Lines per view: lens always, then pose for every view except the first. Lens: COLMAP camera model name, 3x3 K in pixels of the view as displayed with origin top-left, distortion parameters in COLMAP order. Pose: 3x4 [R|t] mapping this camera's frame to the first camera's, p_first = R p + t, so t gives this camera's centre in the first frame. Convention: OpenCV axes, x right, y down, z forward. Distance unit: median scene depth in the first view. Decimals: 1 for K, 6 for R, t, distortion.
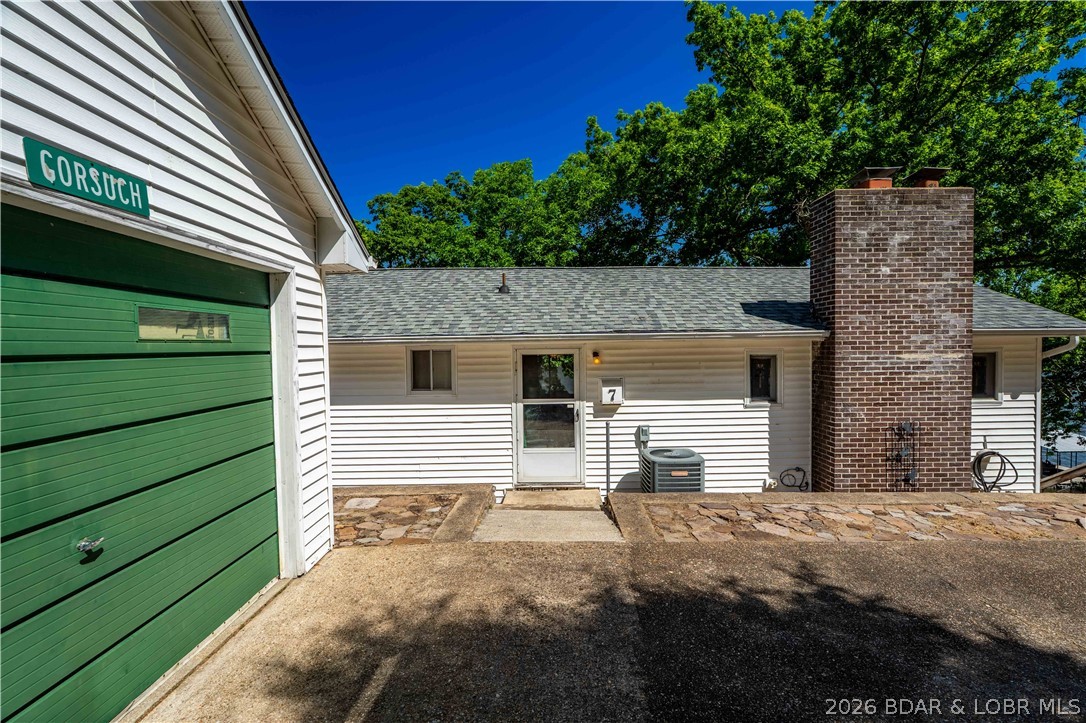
lens RADIAL K [[475.3, 0, 545.5], [0, 475.3, 363.1], [0, 0, 1]] dist [-0.009106, 0.000310]
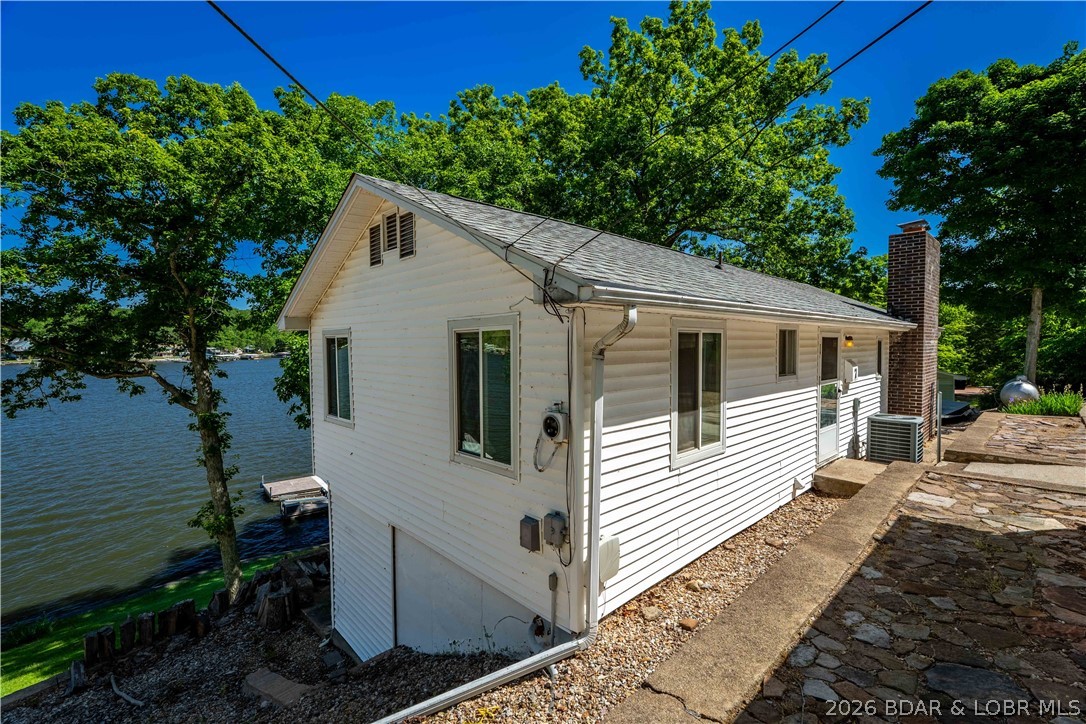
lens RADIAL K [[475.3, 0, 543.2], [0, 475.3, 358.6], [0, 0, 1]] dist [-0.009106, 0.000310]
pose [[0.723875, -0.012383, 0.689820, -1.246278], [0.015568, 0.999878, 0.001612, 0.018388], [-0.689756, 0.009572, 0.723979, 0.716048]]
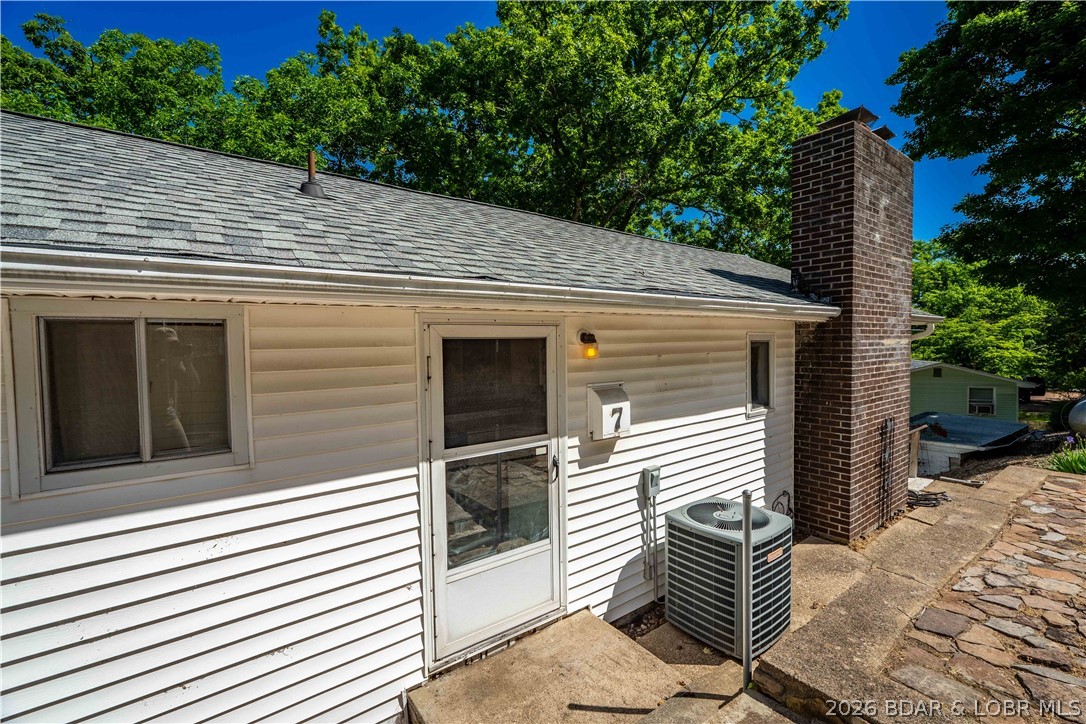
lens RADIAL K [[475.3, 0, 541.1], [0, 475.3, 362.3], [0, 0, 1]] dist [-0.009106, 0.000310]
pose [[0.792659, -0.022691, 0.609243, -0.237435], [0.019752, 0.999738, 0.011536, -0.000227], [-0.609346, 0.002890, 0.792899, 0.674209]]
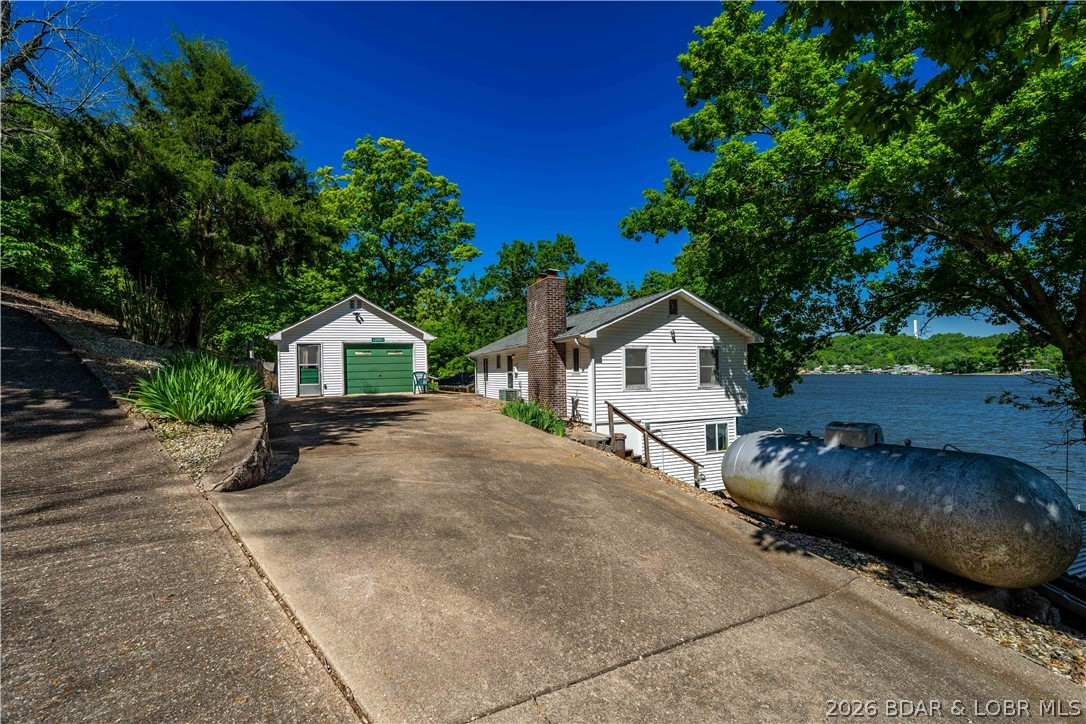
lens RADIAL K [[475.3, 0, 544.7], [0, 475.3, 365.9], [0, 0, 1]] dist [-0.009106, 0.000310]
pose [[0.380583, -0.009726, -0.924696, 2.882937], [-0.012917, 0.999791, -0.015832, 0.091153], [0.924657, 0.017970, 0.380377, 0.112455]]
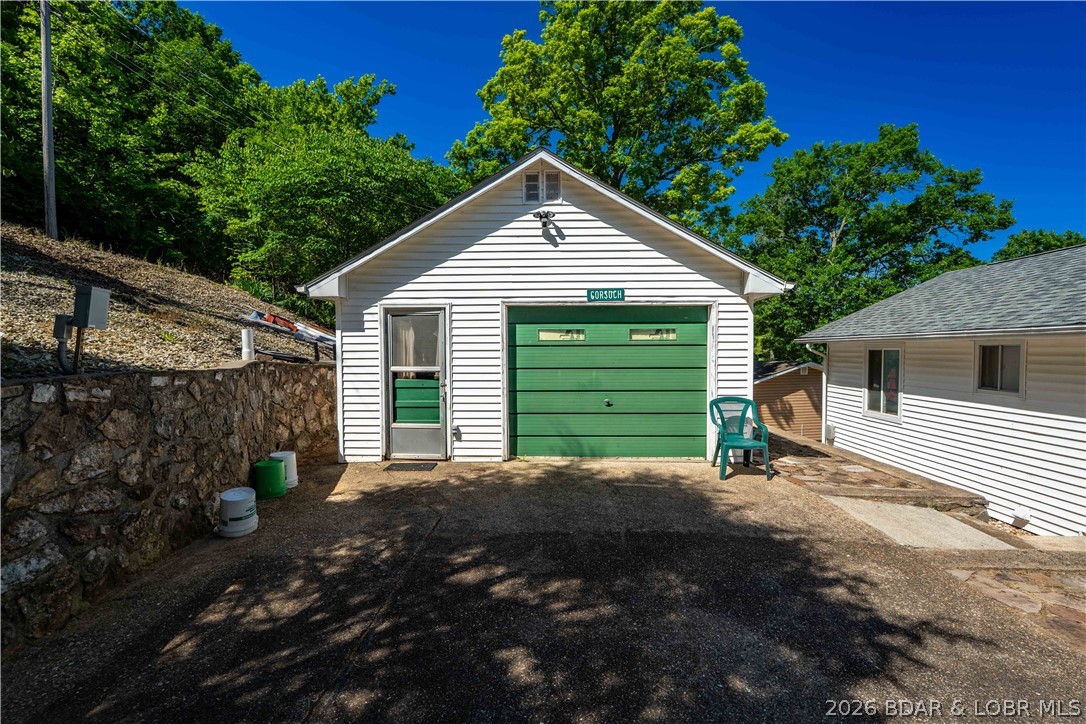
lens RADIAL K [[475.3, 0, 547.5], [0, 475.3, 359.7], [0, 0, 1]] dist [-0.009106, 0.000310]
pose [[-0.025911, 0.033902, -0.999089, 0.704764], [-0.031845, 0.998890, 0.034721, -0.004306], [0.999157, 0.032716, -0.024803, 0.185811]]
